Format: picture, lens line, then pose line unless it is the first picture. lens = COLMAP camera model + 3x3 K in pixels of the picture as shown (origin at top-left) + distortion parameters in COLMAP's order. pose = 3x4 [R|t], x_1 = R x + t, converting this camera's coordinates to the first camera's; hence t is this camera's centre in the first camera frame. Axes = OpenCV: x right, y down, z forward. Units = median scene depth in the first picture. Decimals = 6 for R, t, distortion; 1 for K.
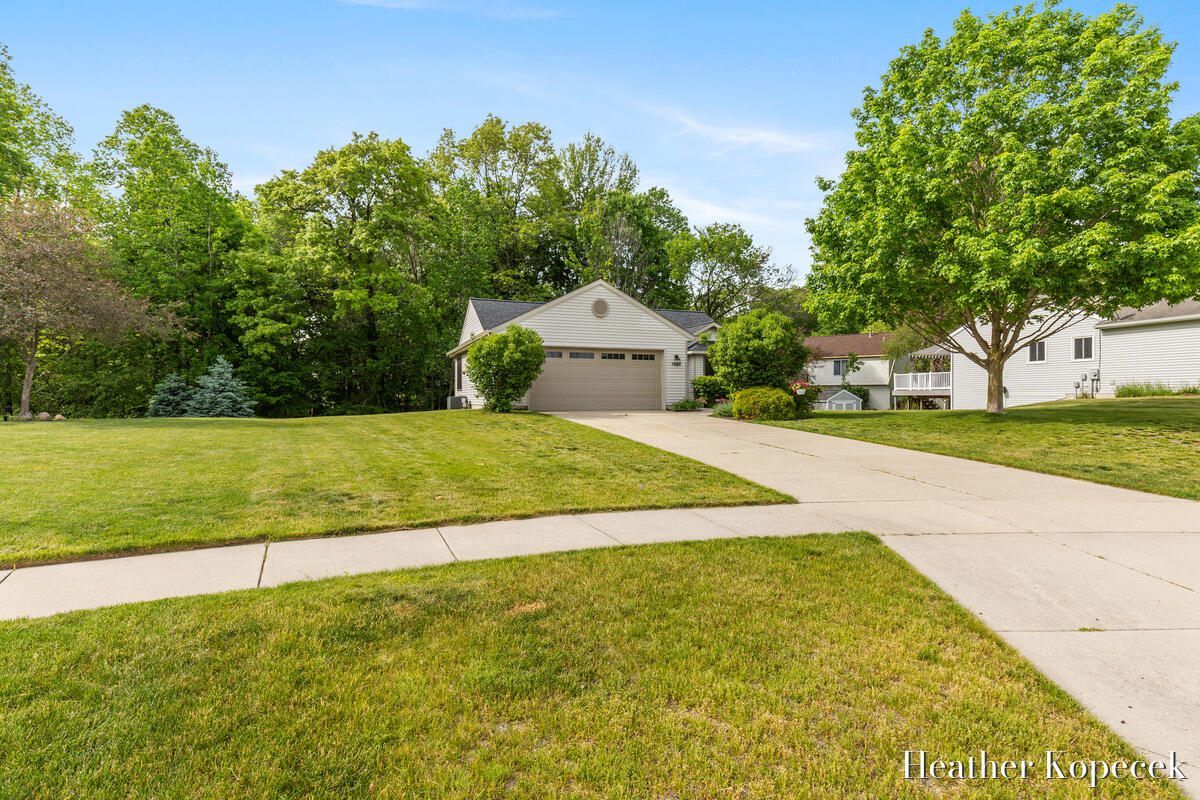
lens RADIAL K [[629.3, 0, 597.2], [0, 629.3, 398.2], [0, 0, 1]] dist [-0.003911, -0.000154]
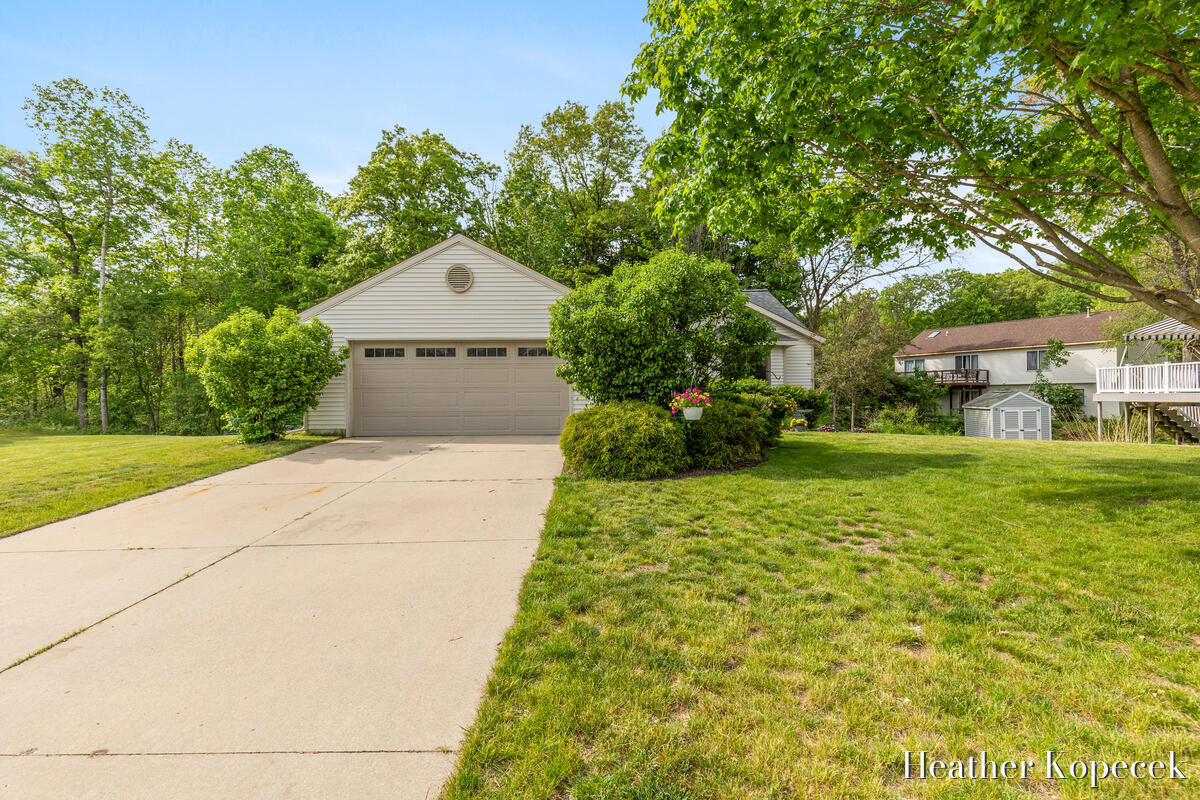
lens RADIAL K [[546.5, 0, 602.1], [0, 546.5, 398.7], [0, 0, 1]] dist [0.001030, -0.000281]
pose [[0.933825, -0.004284, -0.357704, 0.221196], [0.005491, 0.999982, 0.002357, -0.012279], [0.357687, -0.004165, 0.933832, 0.333707]]
